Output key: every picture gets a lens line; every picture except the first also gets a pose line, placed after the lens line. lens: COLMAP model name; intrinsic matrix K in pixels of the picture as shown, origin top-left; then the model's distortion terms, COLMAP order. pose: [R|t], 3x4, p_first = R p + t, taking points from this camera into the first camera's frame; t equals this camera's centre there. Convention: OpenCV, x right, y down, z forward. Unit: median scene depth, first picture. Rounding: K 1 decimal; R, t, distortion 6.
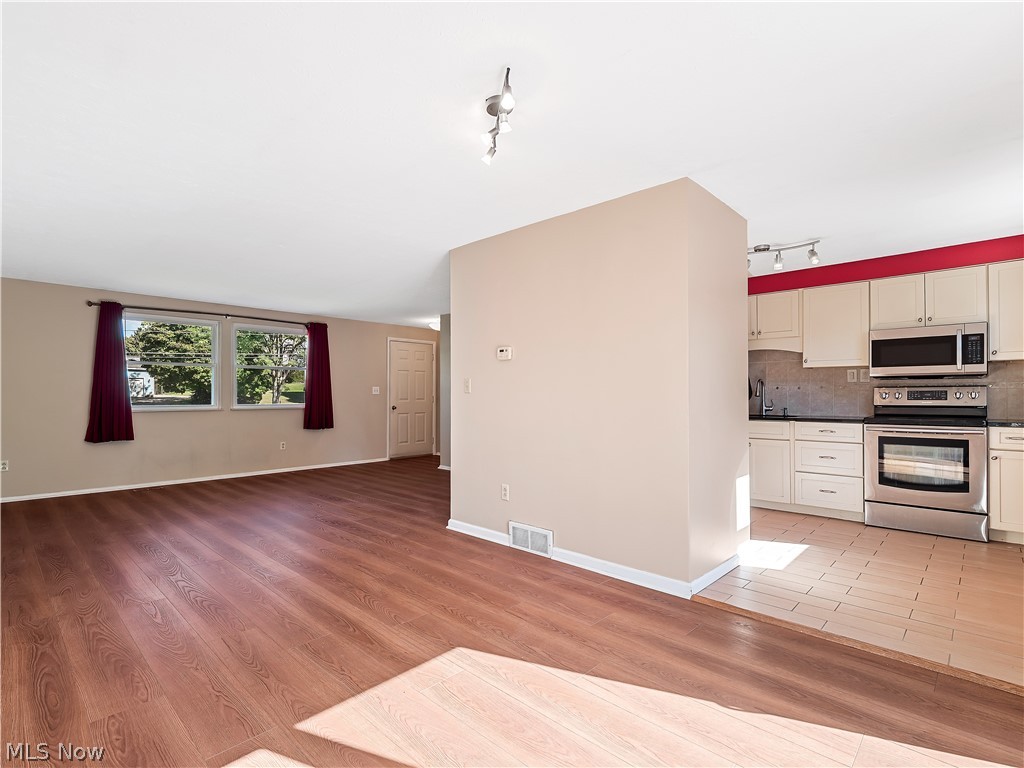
lens RADIAL K [[495.3, 0, 514.1], [0, 495.3, 387.1], [0, 0, 1]] dist [-0.002694, 0.008814]
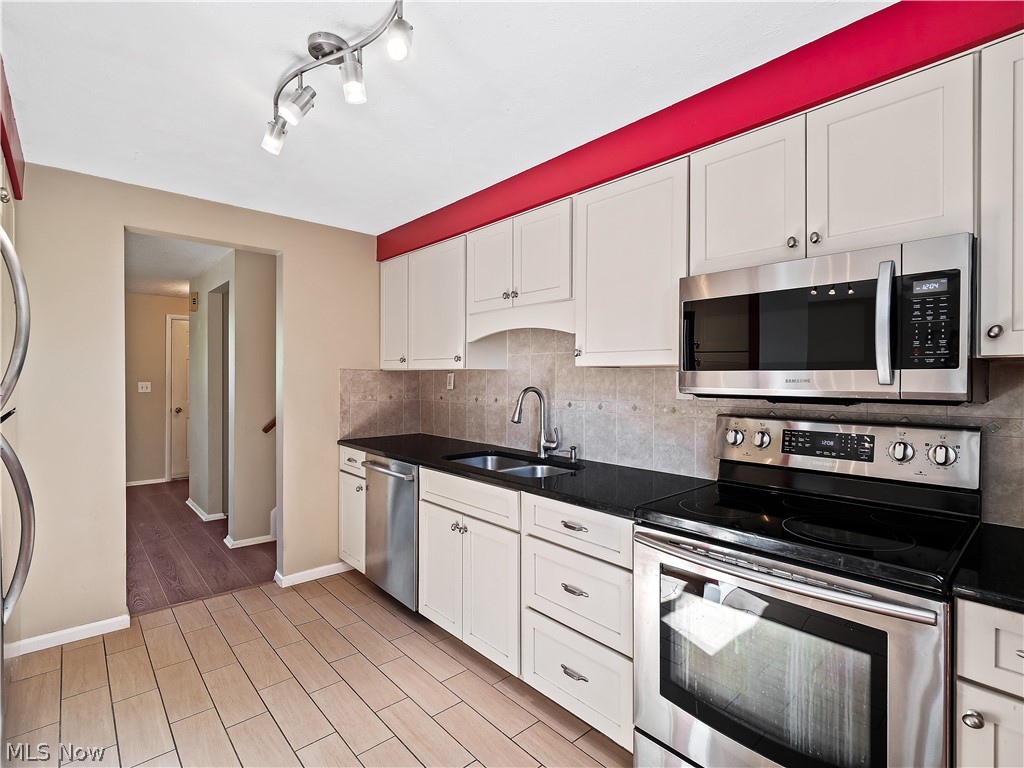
lens RADIAL K [[491.2, 0, 510.8], [0, 491.2, 373.0], [0, 0, 1]] dist [0.001944, 0.000597]
pose [[0.996294, 0.002862, -0.085964, 0.365842], [-0.002220, 0.999969, 0.007564, -0.024005], [0.085983, -0.007345, 0.996270, 0.354134]]
